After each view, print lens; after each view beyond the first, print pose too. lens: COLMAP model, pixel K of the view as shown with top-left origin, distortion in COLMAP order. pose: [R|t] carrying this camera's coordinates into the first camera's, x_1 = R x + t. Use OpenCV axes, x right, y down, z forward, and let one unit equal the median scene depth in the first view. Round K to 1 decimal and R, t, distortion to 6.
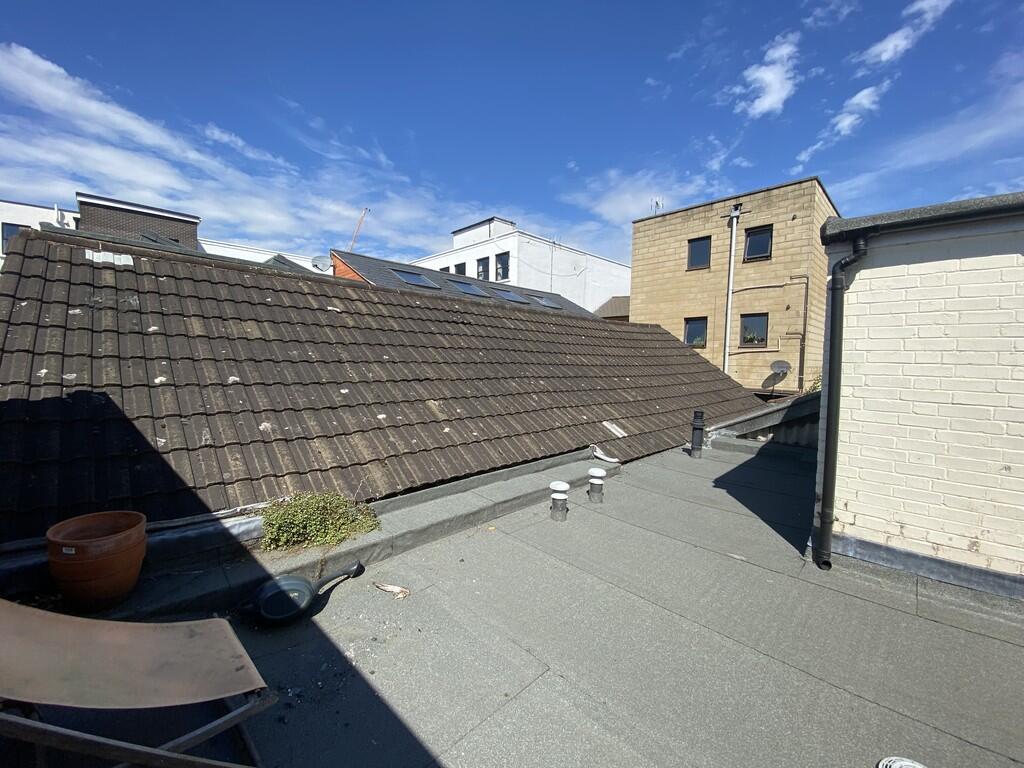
lens RADIAL K [[412.8, 0, 517.1], [0, 412.8, 384.6], [0, 0, 1]] dist [0.012806, -0.016844]
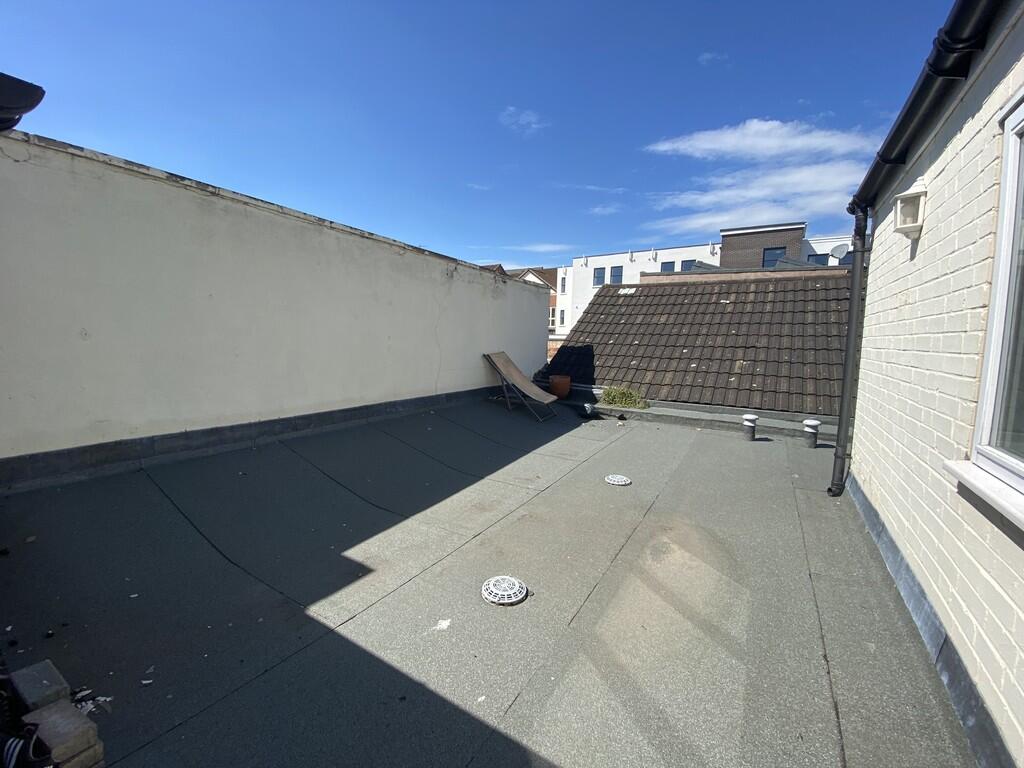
lens RADIAL K [[412.8, 0, 517.1], [0, 412.8, 384.6], [0, 0, 1]] dist [0.012806, -0.016844]
pose [[0.229432, 0.090725, -0.969087, 0.683203], [-0.071951, 0.994503, 0.076070, 0.045522], [0.970662, 0.052274, 0.234699, -0.059506]]
